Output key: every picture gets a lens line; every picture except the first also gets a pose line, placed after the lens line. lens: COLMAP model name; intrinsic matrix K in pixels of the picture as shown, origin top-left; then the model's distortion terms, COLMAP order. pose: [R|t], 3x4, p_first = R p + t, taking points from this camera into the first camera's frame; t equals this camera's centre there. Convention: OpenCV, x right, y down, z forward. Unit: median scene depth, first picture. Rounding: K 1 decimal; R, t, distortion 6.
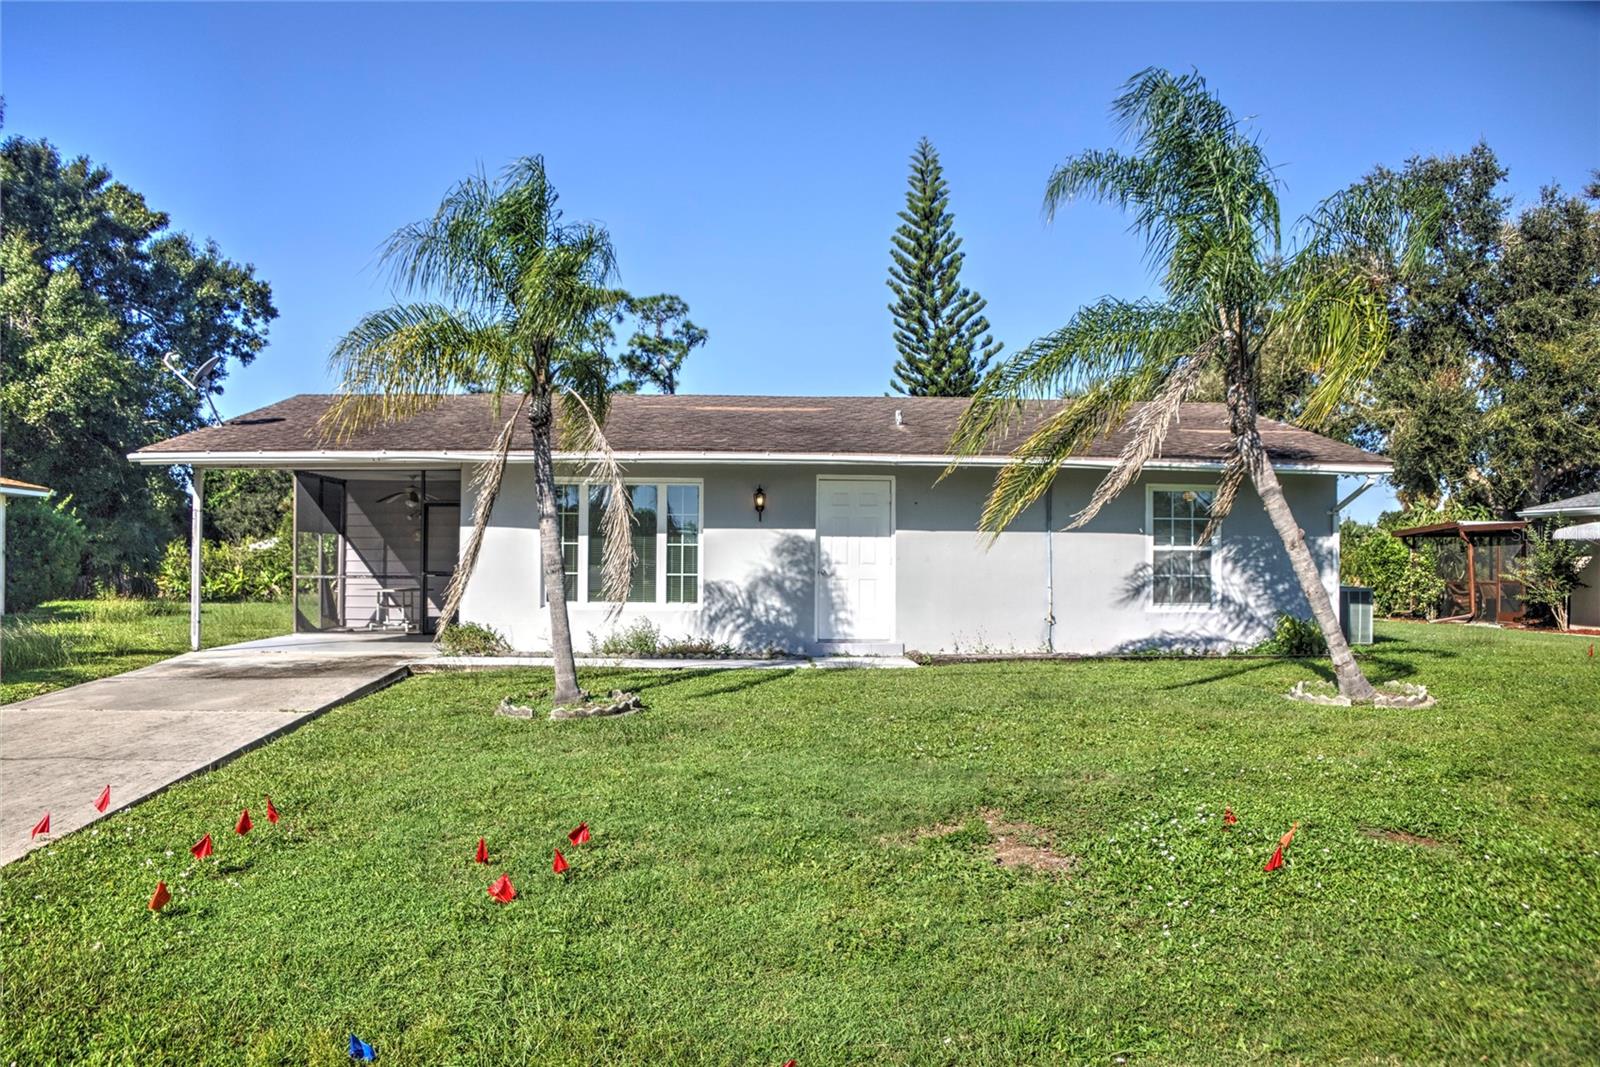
lens RADIAL K [[1265.4, 0, 803.0], [0, 1265.4, 565.8], [0, 0, 1]] dist [-0.211551, 0.189408]
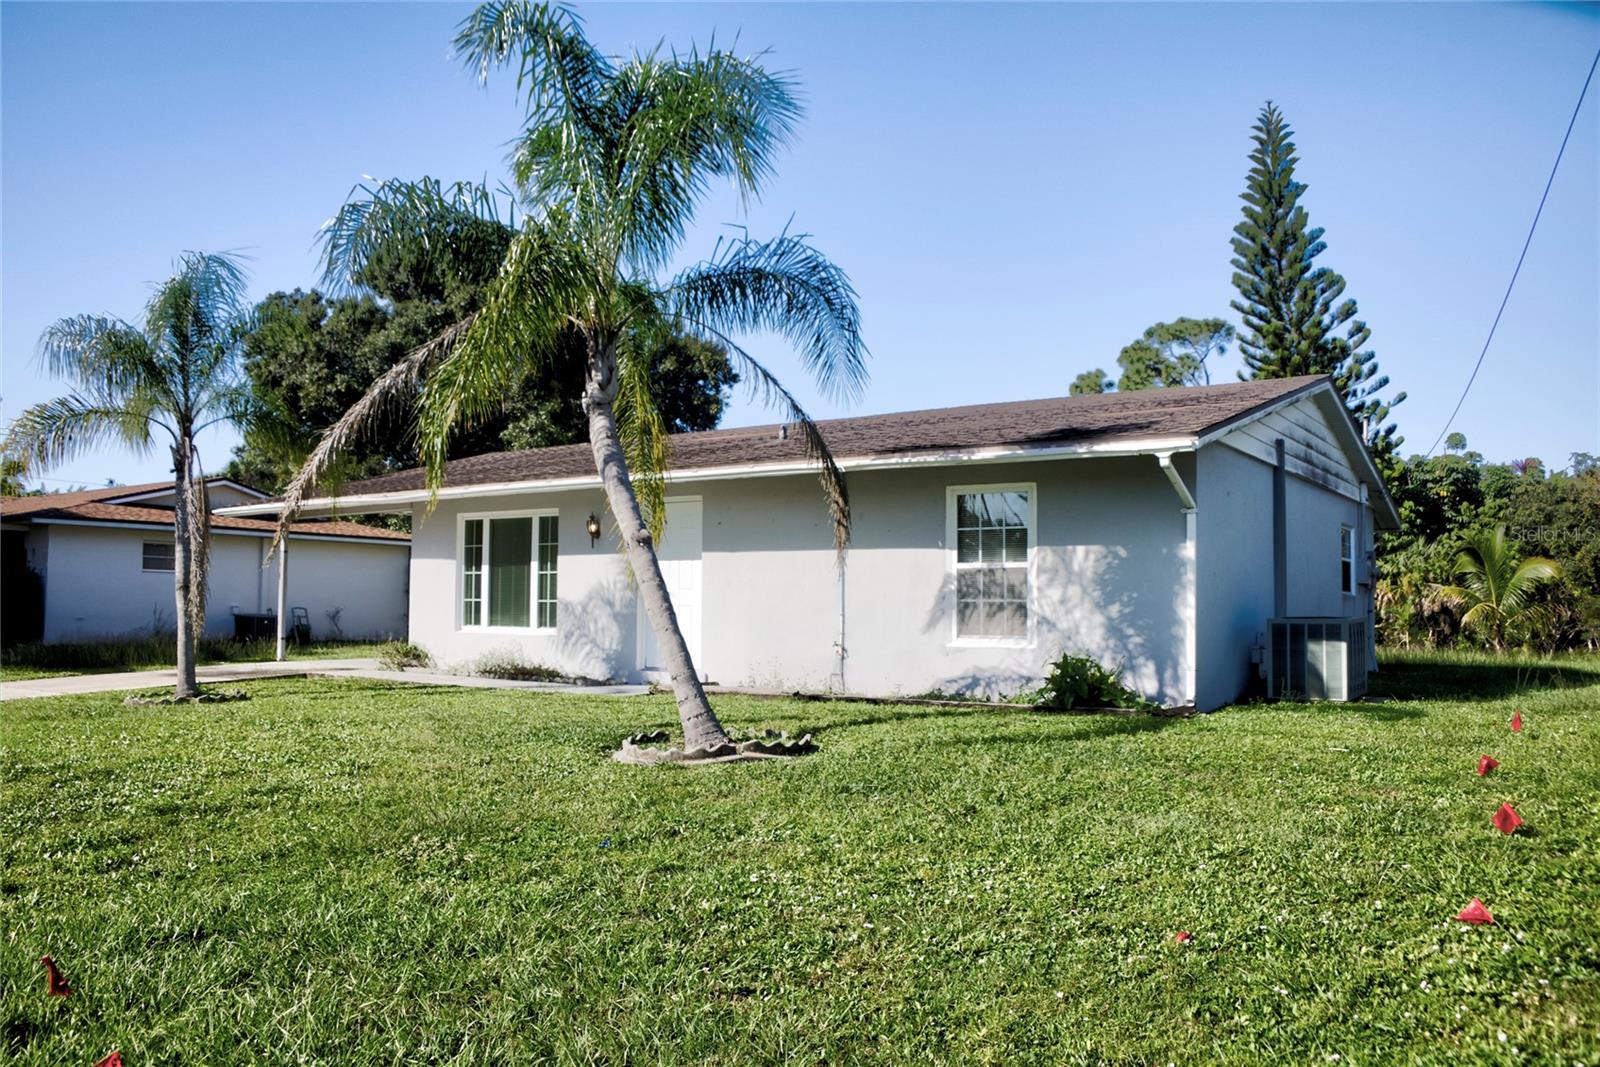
lens RADIAL K [[1265.4, 0, 803.0], [0, 1265.4, 565.8], [0, 0, 1]] dist [-0.211551, 0.189408]
pose [[0.789458, -0.021588, -0.613425, 0.702058], [-0.002837, 0.999242, -0.038816, 0.017654], [0.613798, 0.032384, 0.788798, 0.300720]]
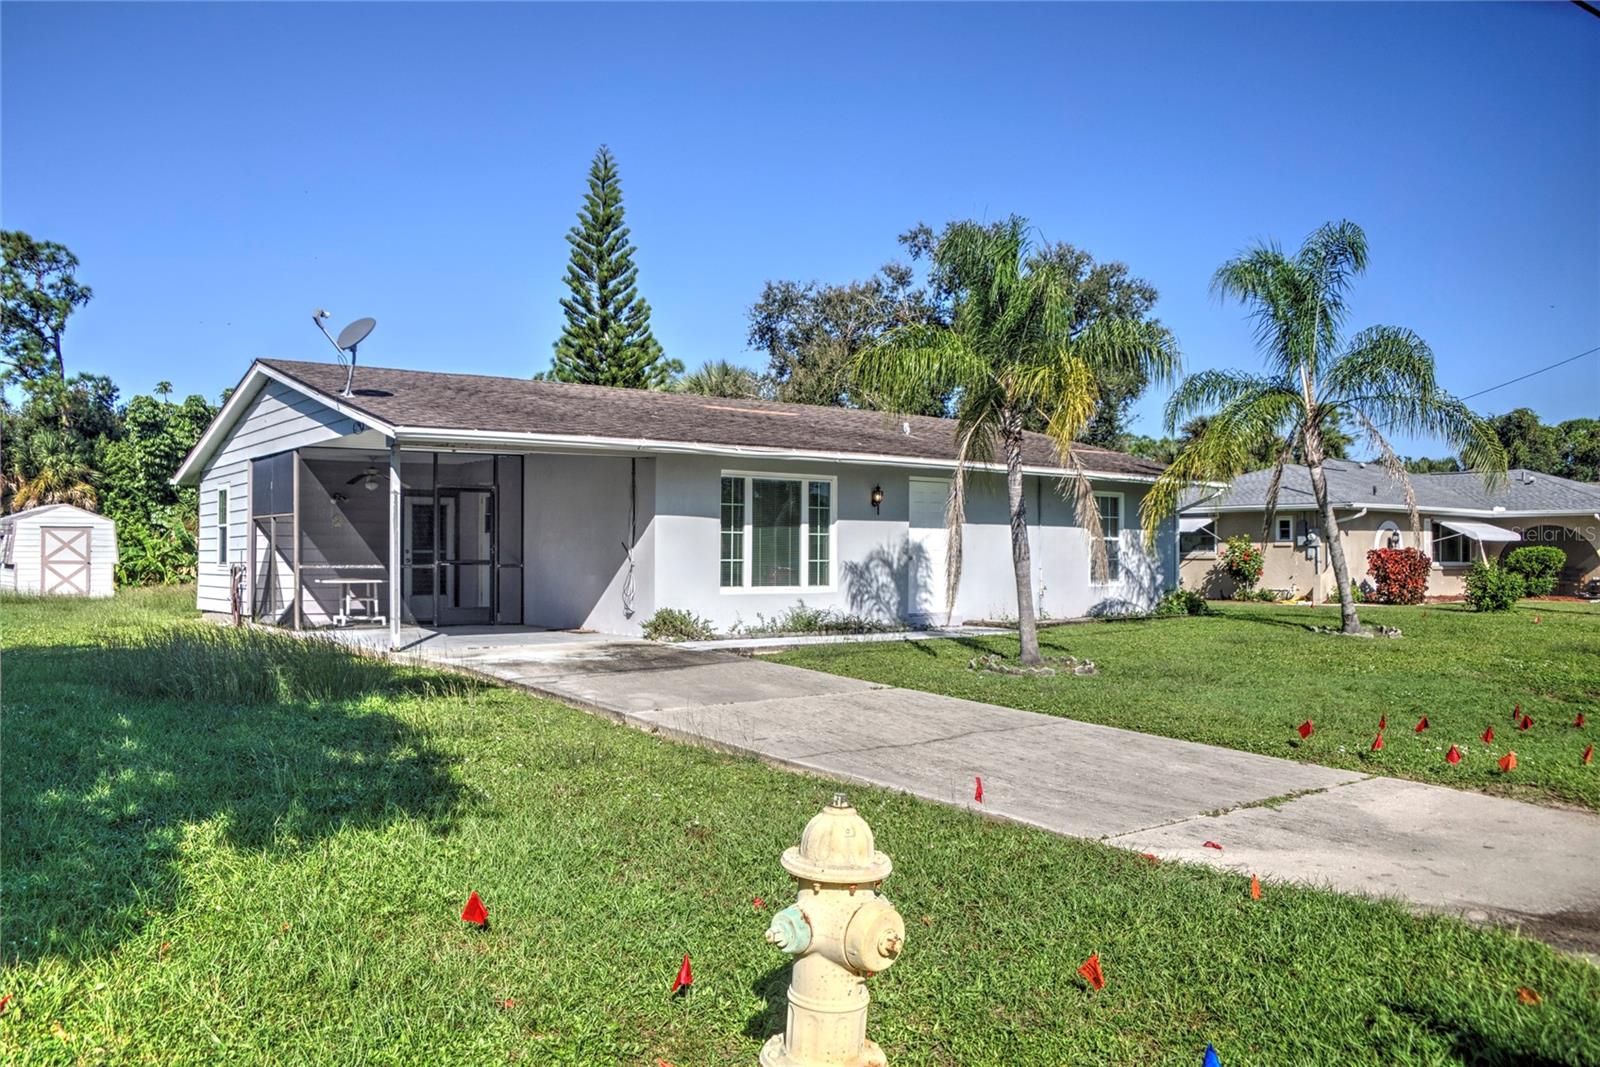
lens RADIAL K [[1265.4, 0, 803.0], [0, 1265.4, 565.8], [0, 0, 1]] dist [-0.211551, 0.189408]
pose [[0.835621, -0.007005, 0.549262, -0.718756], [0.000551, 0.999929, 0.011913, -0.002047], [-0.549306, -0.009652, 0.835565, 0.060370]]
